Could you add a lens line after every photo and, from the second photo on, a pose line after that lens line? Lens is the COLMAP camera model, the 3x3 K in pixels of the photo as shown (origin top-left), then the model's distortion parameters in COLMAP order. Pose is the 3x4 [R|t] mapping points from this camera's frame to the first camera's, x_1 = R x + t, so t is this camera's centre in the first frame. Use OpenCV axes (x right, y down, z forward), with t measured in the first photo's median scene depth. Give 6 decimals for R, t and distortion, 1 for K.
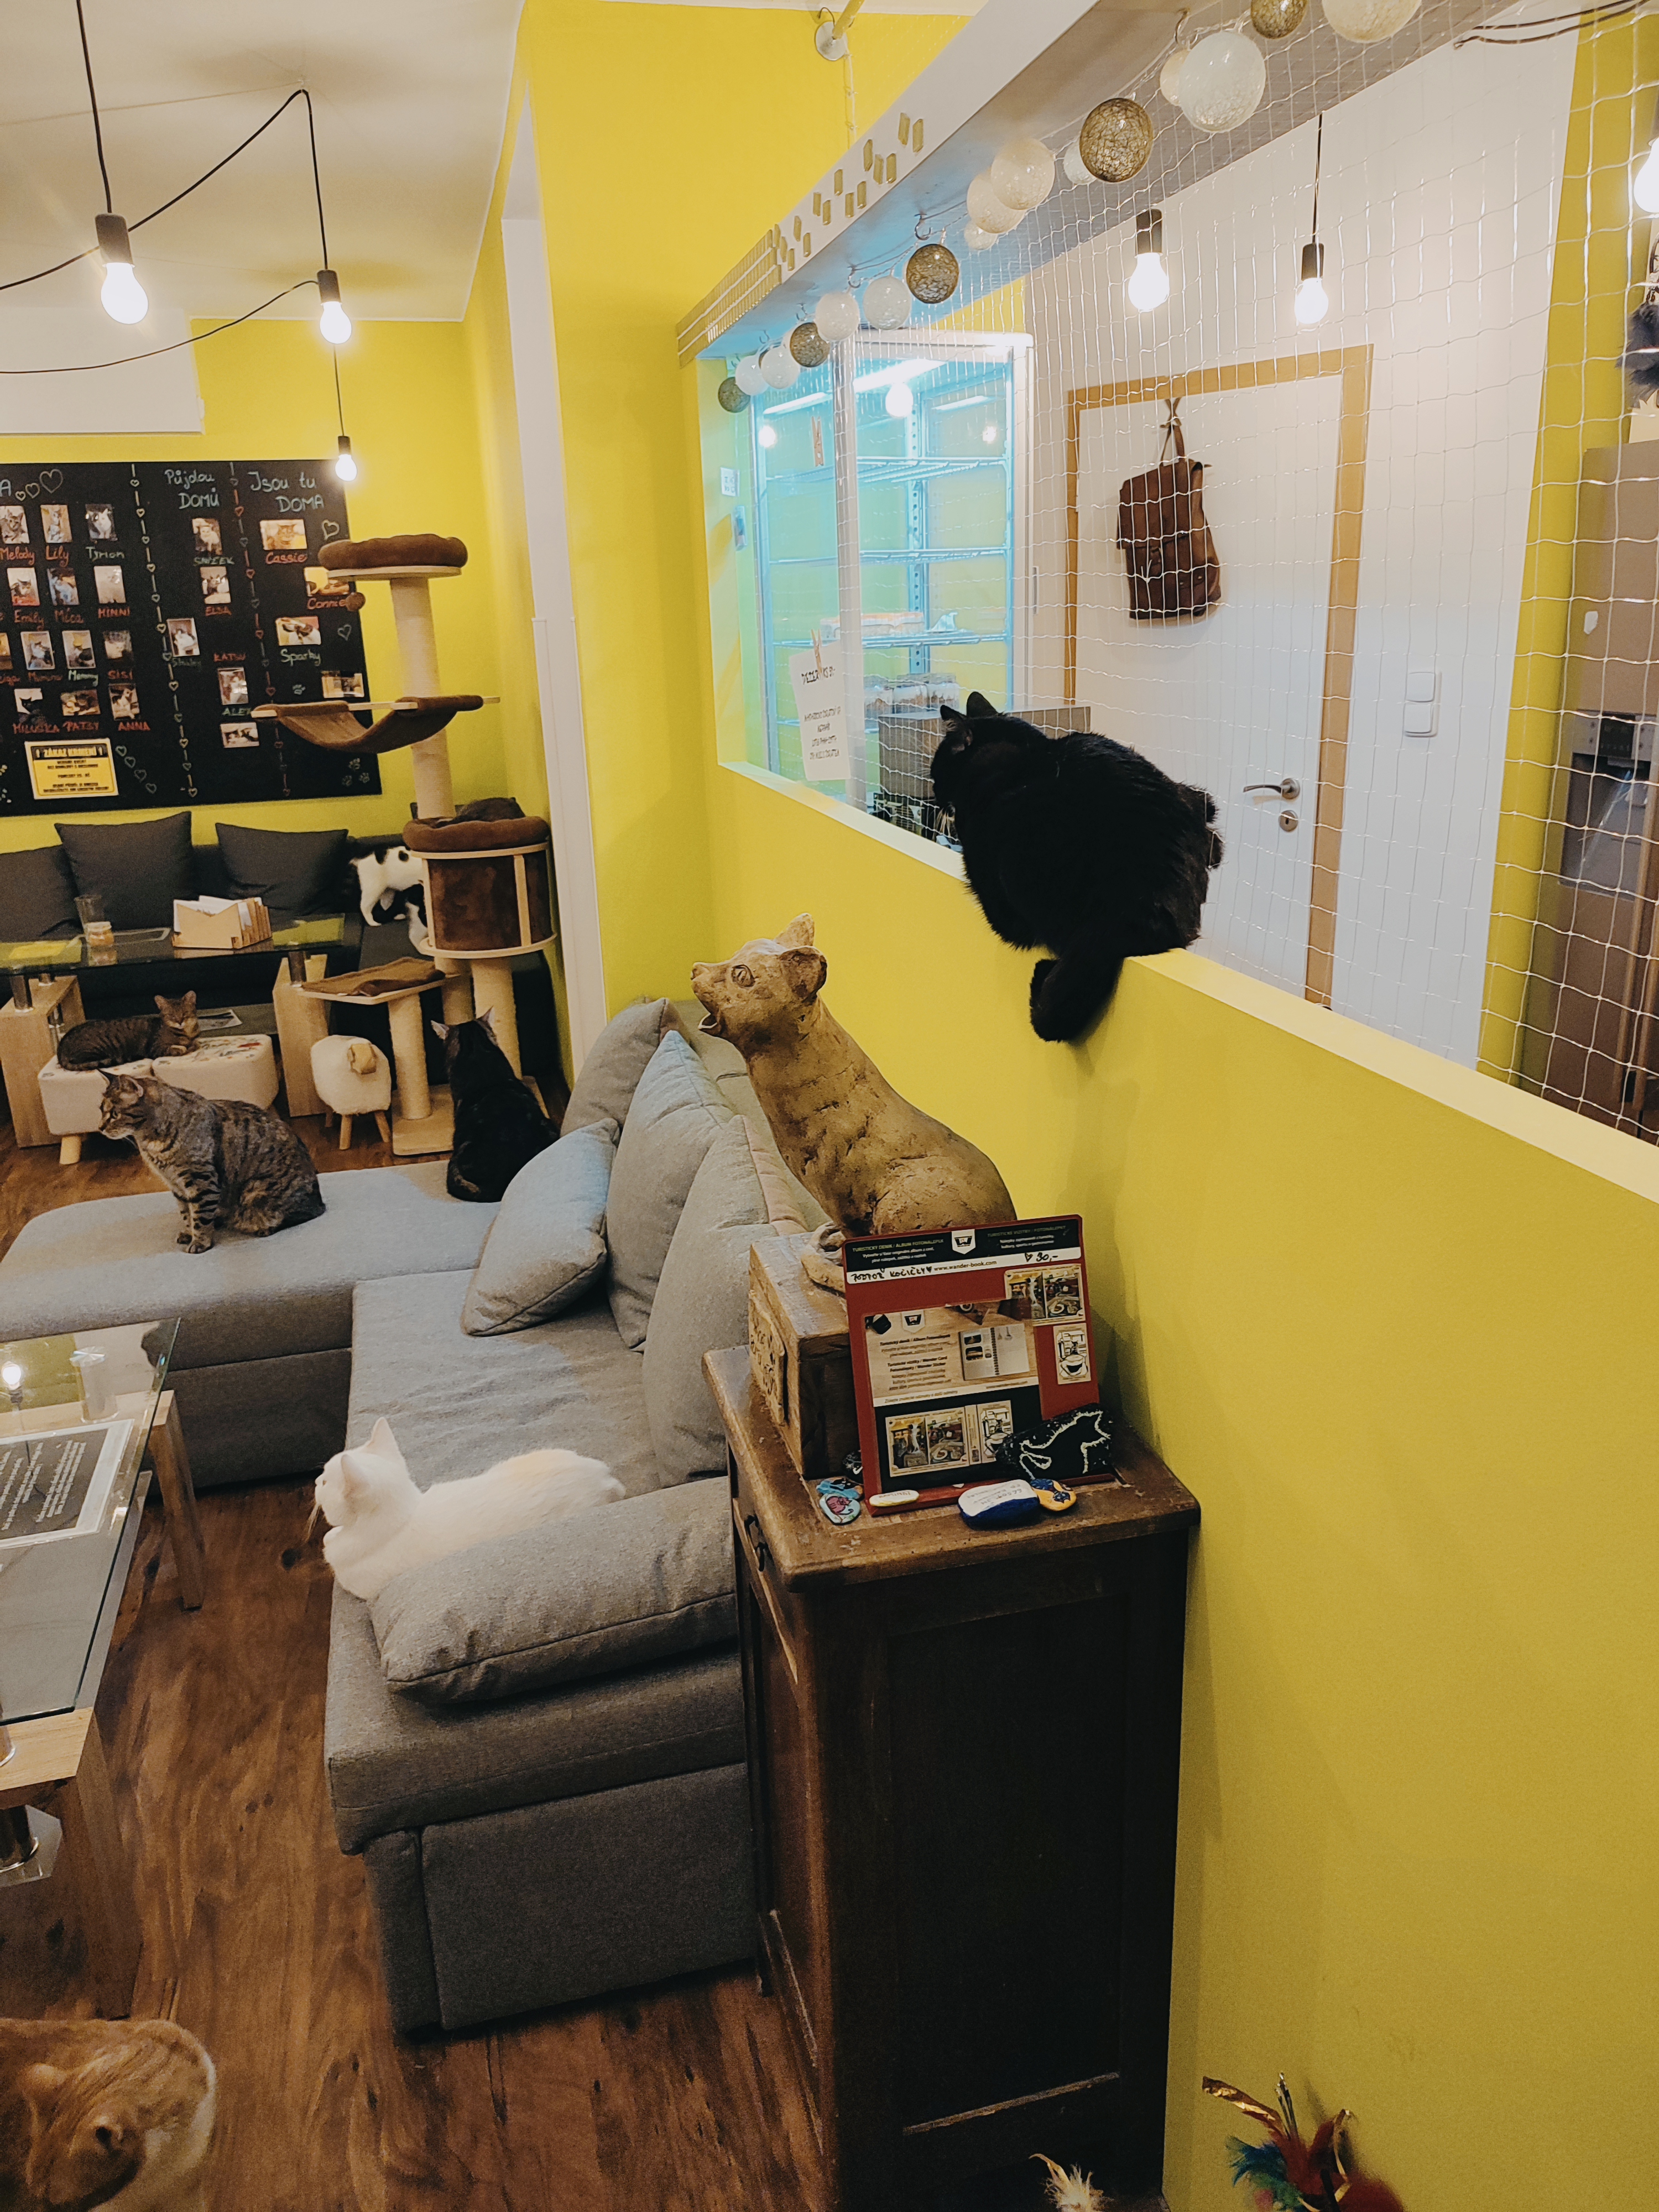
lens RADIAL K [[1551.7, 0, 829.5], [0, 1551.7, 1106.0], [0, 0, 1]] dist [-0.000357, -0.034372]
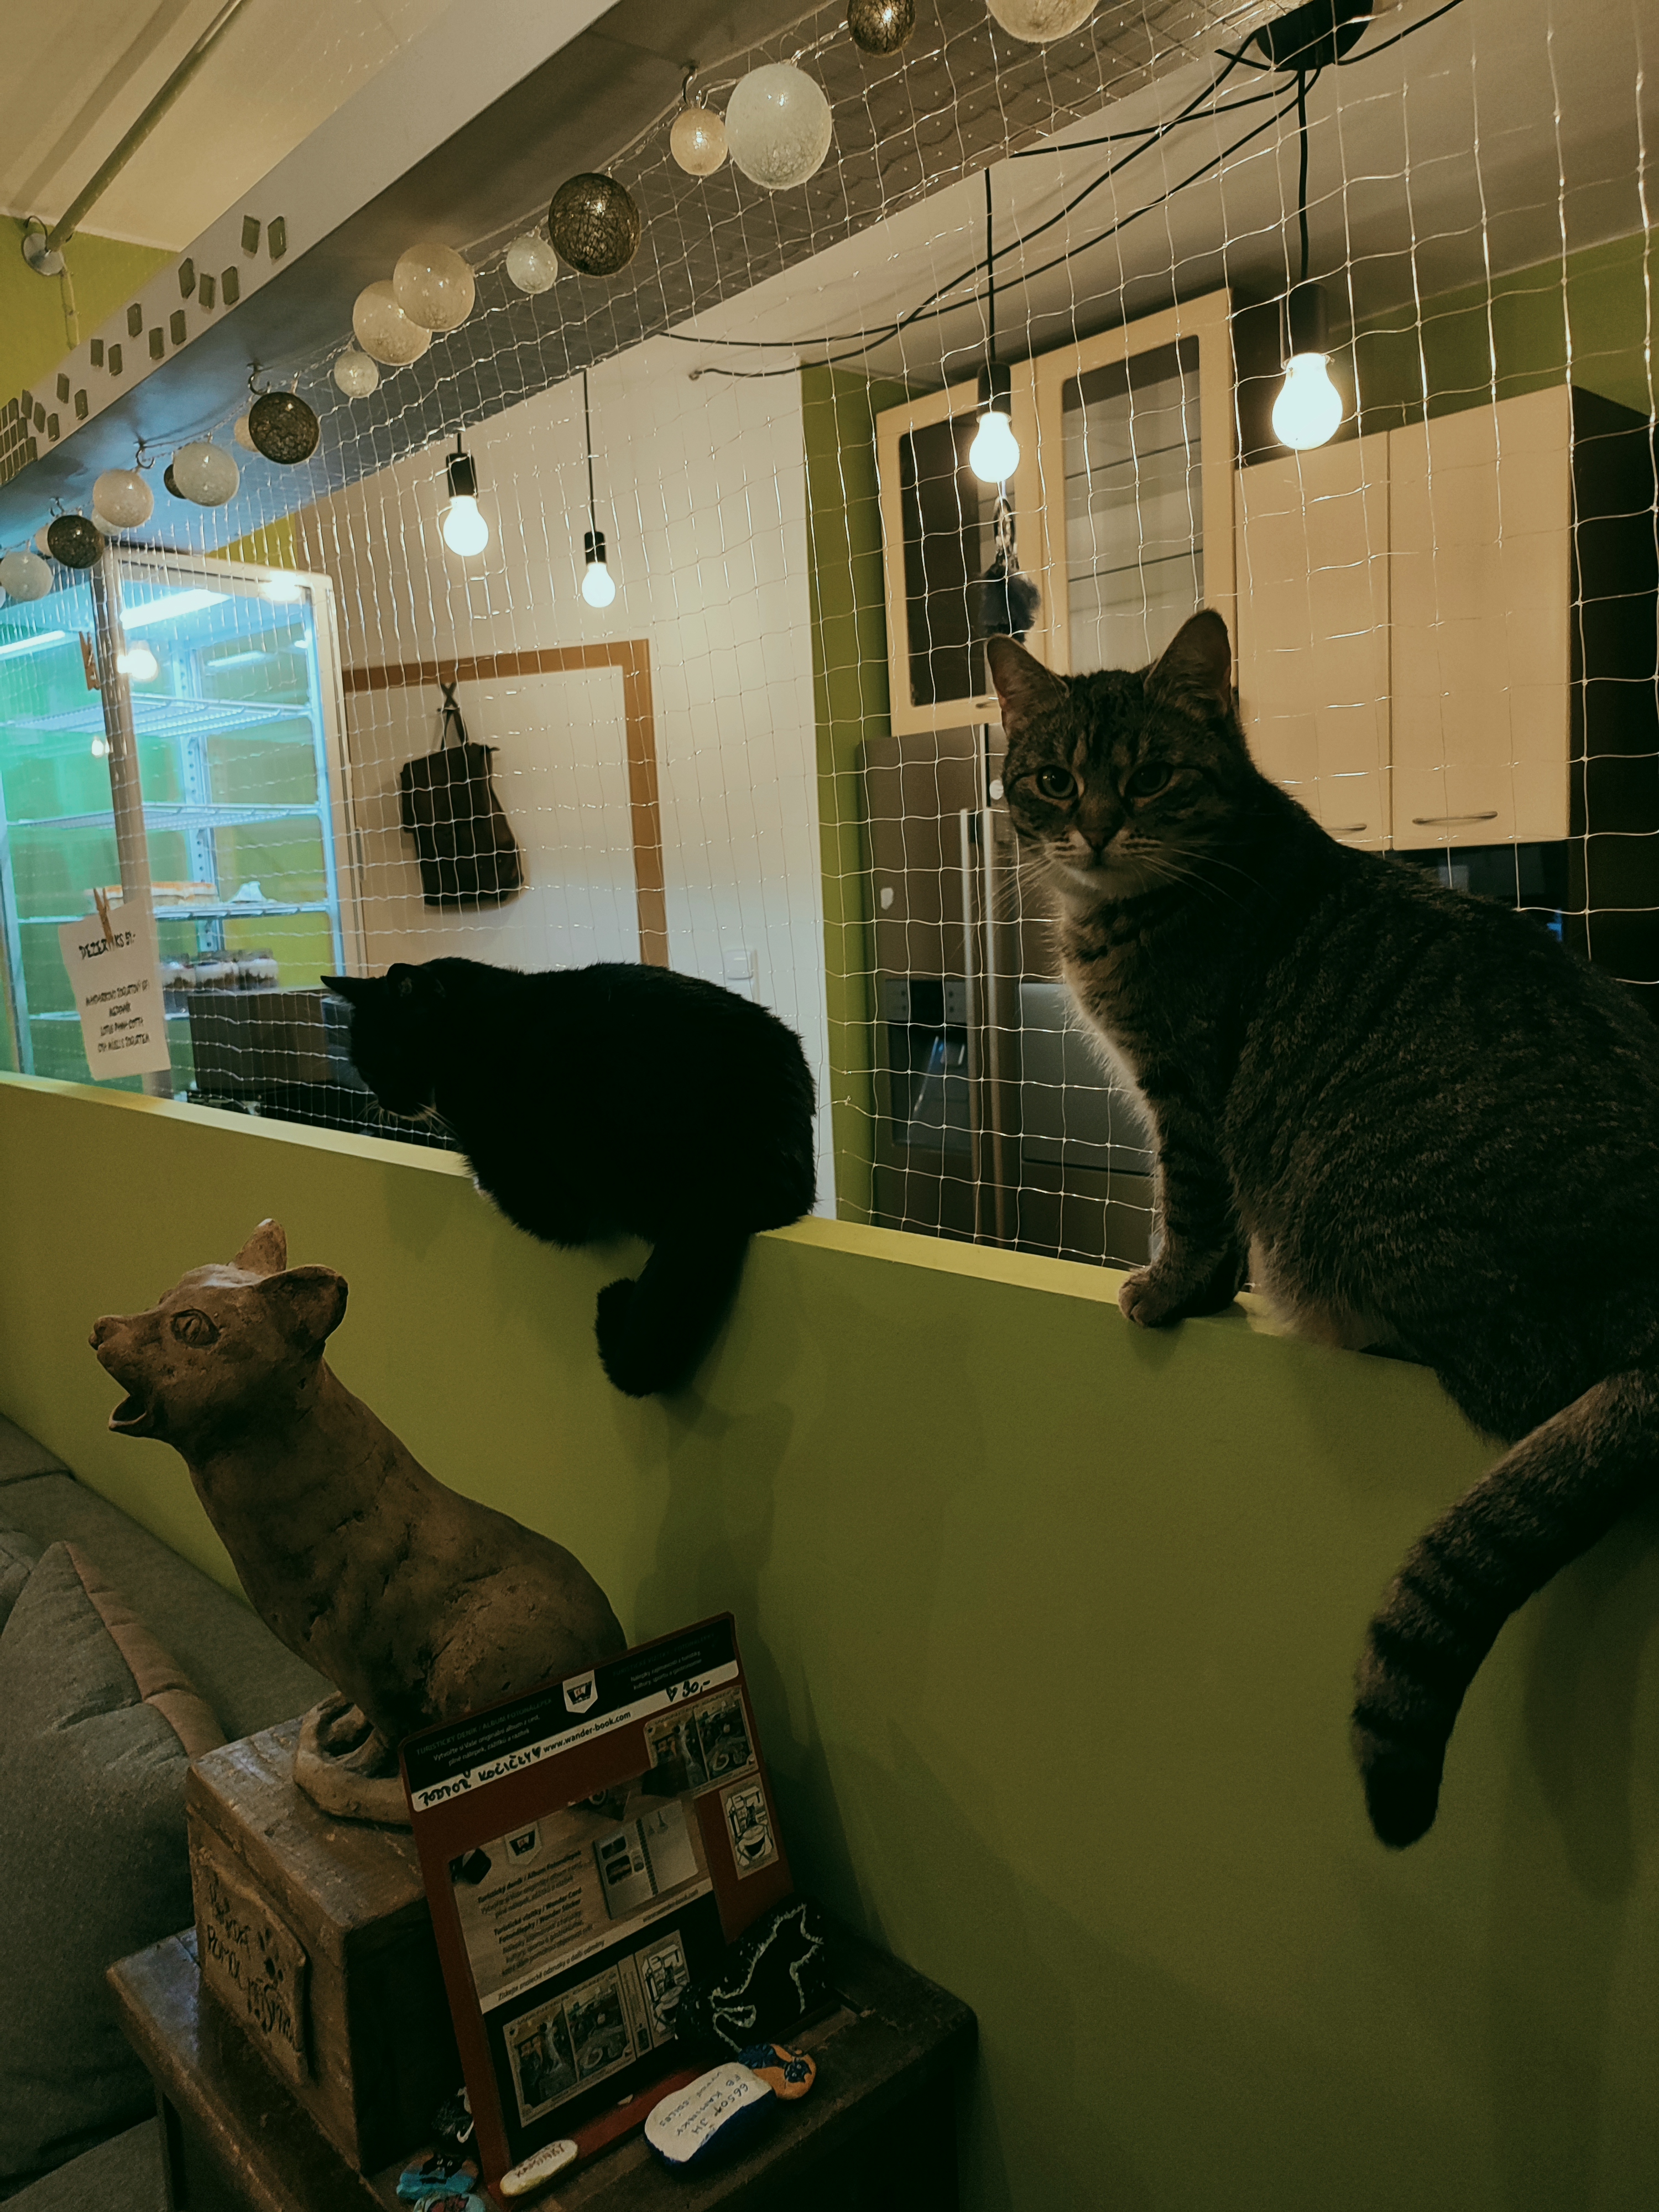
lens RADIAL K [[1564.5, 0, 829.5], [0, 1564.5, 1106.0], [0, 0, 1]] dist [-0.001211, -0.010542]
pose [[0.882797, -0.063231, 0.465479, -0.109669], [0.154909, 0.974657, -0.161392, -0.030226], [-0.443477, 0.214583, 0.870219, 0.329746]]
